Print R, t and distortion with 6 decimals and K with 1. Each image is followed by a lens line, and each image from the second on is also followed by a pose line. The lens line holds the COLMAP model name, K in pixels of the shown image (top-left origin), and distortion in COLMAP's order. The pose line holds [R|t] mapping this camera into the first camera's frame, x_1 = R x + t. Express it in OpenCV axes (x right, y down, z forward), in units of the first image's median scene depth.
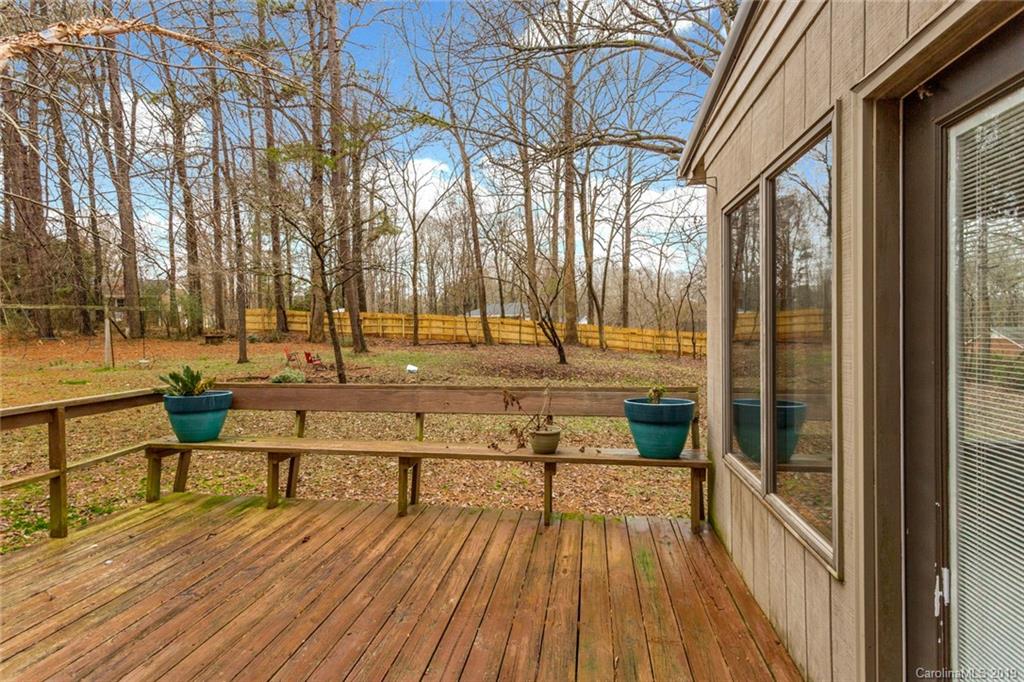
lens RADIAL K [[488.7, 0, 505.4], [0, 488.7, 337.7], [0, 0, 1]] dist [0.015384, 0.001582]
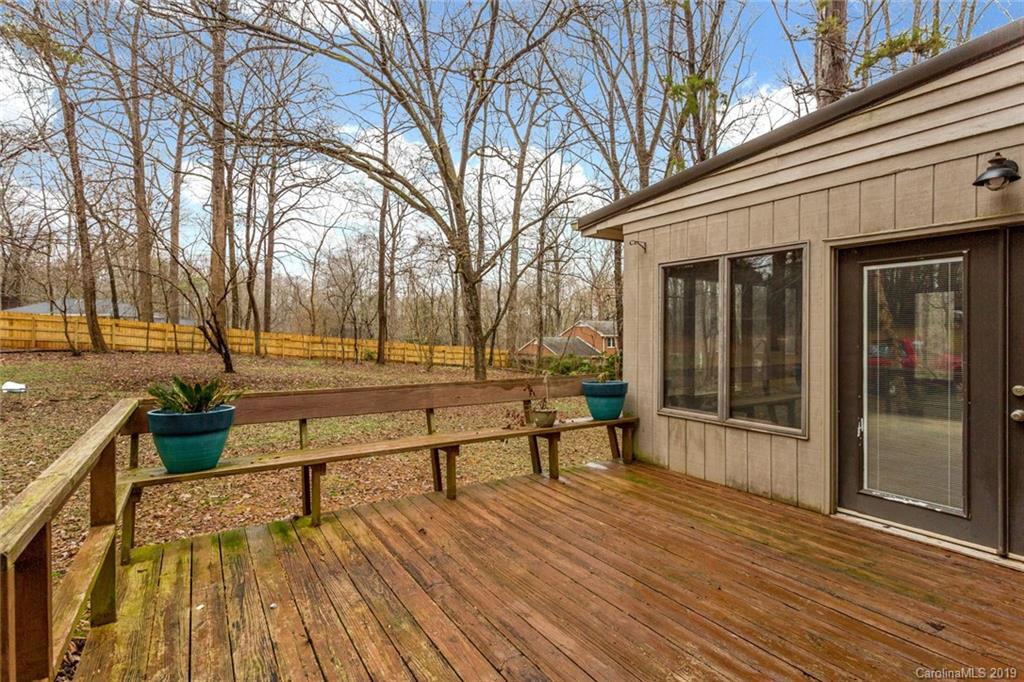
lens RADIAL K [[488.7, 0, 488.1], [0, 488.7, 337.8], [0, 0, 1]] dist [0.015384, 0.001582]
pose [[0.736910, 0.011704, 0.675890, -0.862067], [-0.001799, 0.999881, -0.015353, 0.013504], [-0.675989, 0.010097, 0.736843, 0.114193]]
